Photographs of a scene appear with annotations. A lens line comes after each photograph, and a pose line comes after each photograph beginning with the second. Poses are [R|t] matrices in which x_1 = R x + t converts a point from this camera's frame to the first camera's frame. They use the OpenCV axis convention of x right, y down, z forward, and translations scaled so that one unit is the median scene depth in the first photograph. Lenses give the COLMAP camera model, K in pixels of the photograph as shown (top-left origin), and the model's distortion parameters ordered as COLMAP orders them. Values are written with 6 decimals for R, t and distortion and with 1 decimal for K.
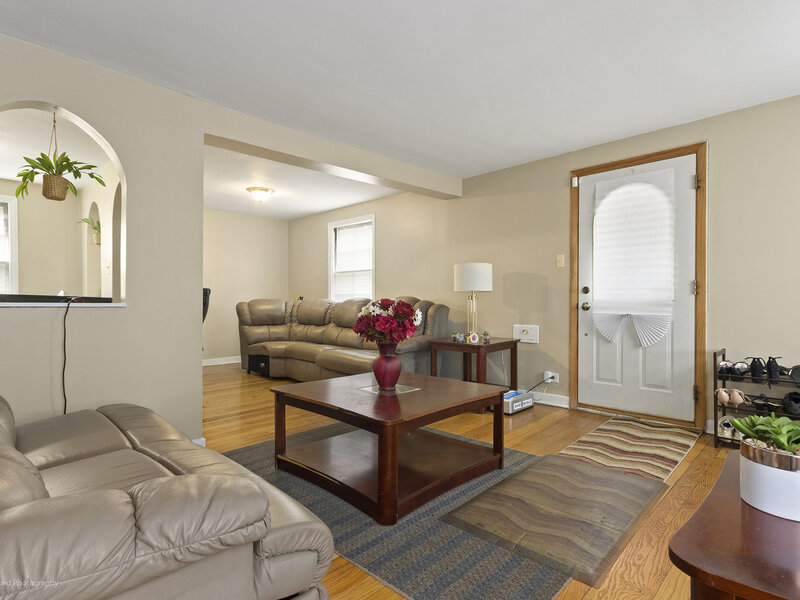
lens RADIAL K [[418.6, 0, 405.8], [0, 418.6, 294.1], [0, 0, 1]] dist [-0.003174, -0.000175]
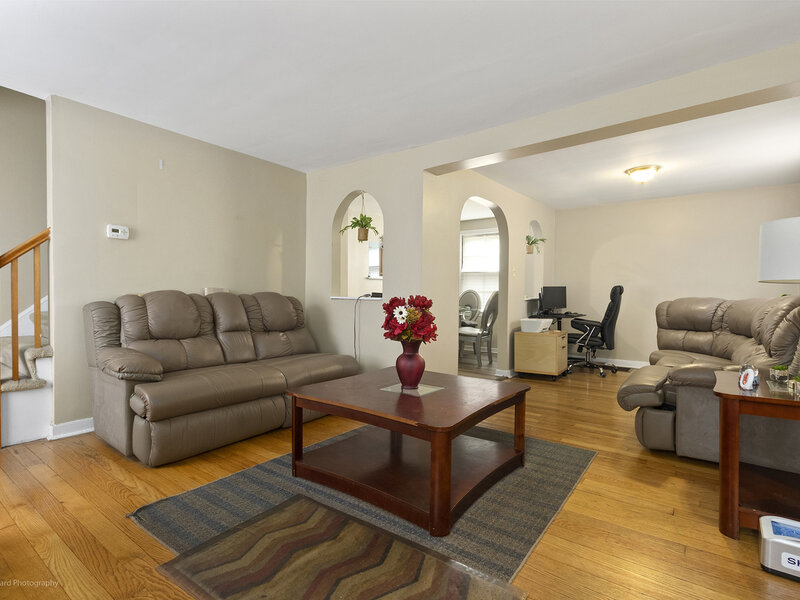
lens RADIAL K [[418.6, 0, 405.4], [0, 418.6, 304.4], [0, 0, 1]] dist [-0.003174, -0.000175]
pose [[0.144478, 0.026741, -0.989147, 0.963354], [0.001285, 0.999629, 0.027212, 0.006782], [0.989507, -0.005203, 0.144390, 0.901731]]
